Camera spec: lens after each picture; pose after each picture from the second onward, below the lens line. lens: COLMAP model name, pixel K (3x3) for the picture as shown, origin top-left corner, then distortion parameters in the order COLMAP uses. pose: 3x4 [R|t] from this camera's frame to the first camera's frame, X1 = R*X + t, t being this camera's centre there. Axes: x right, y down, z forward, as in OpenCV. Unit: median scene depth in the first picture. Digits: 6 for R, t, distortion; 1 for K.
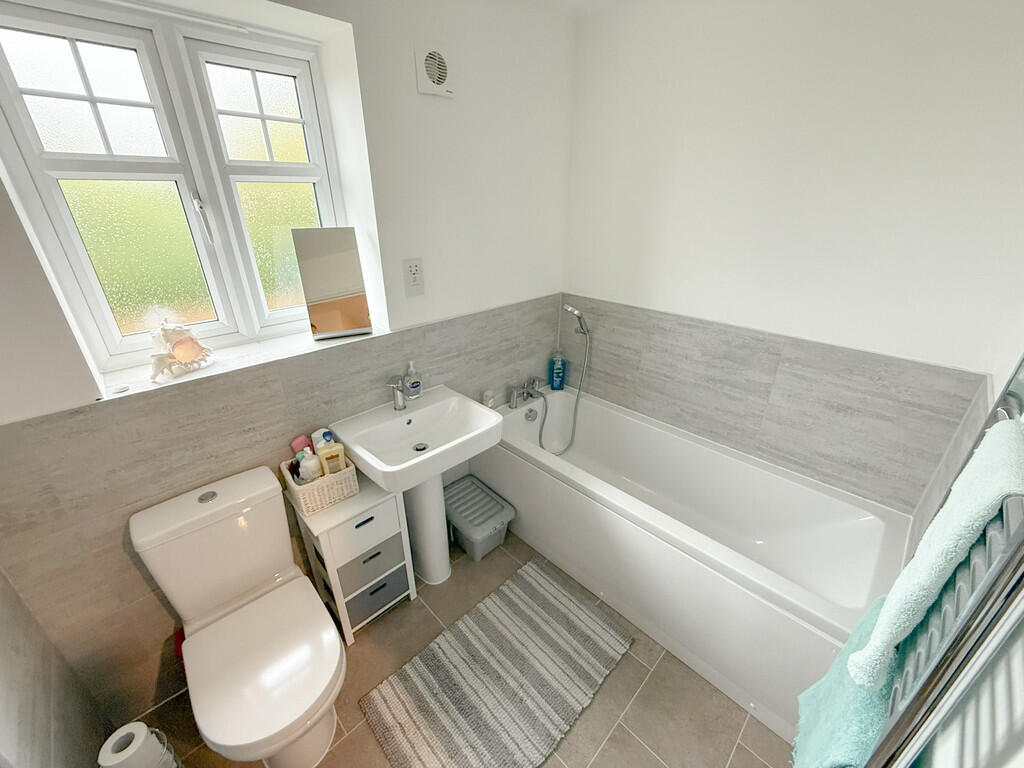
lens RADIAL K [[407.4, 0, 494.5], [0, 407.4, 381.9], [0, 0, 1]] dist [0.001805, 0.000004]
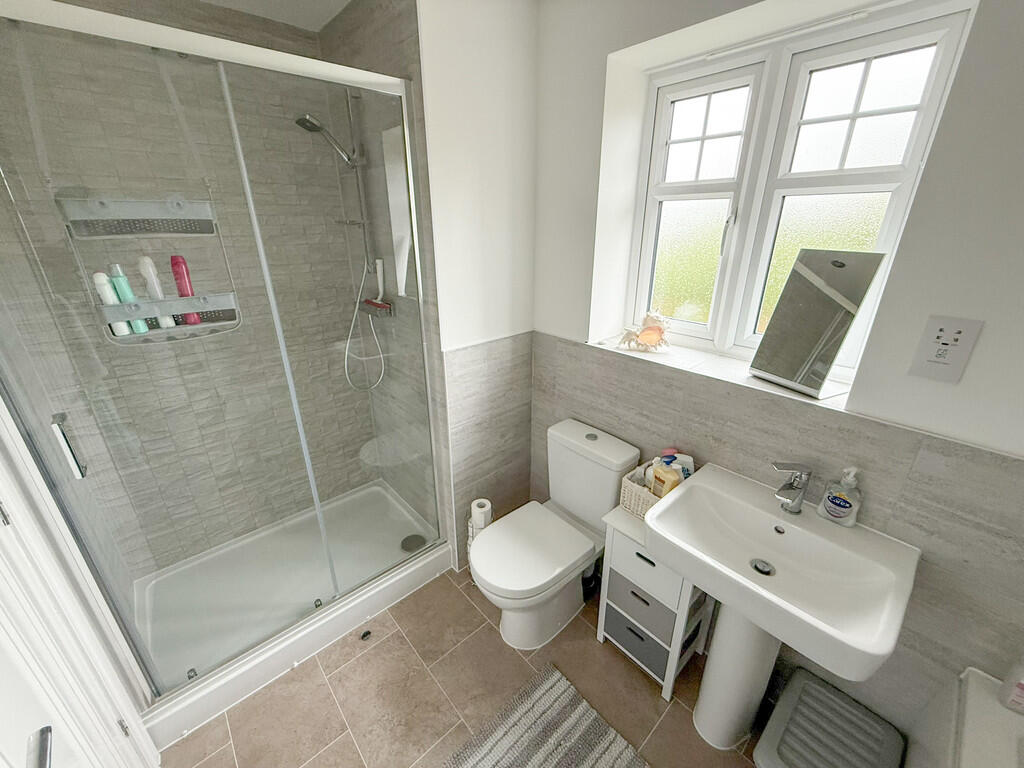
lens RADIAL K [[408.9, 0, 510.3], [0, 408.9, 381.9], [0, 0, 1]] dist [0.002034, -0.000030]
pose [[-0.026807, 0.373868, -0.927094, 0.432063], [-0.409401, 0.841976, 0.351380, -0.209781], [0.911961, 0.388972, 0.130491, 0.483181]]
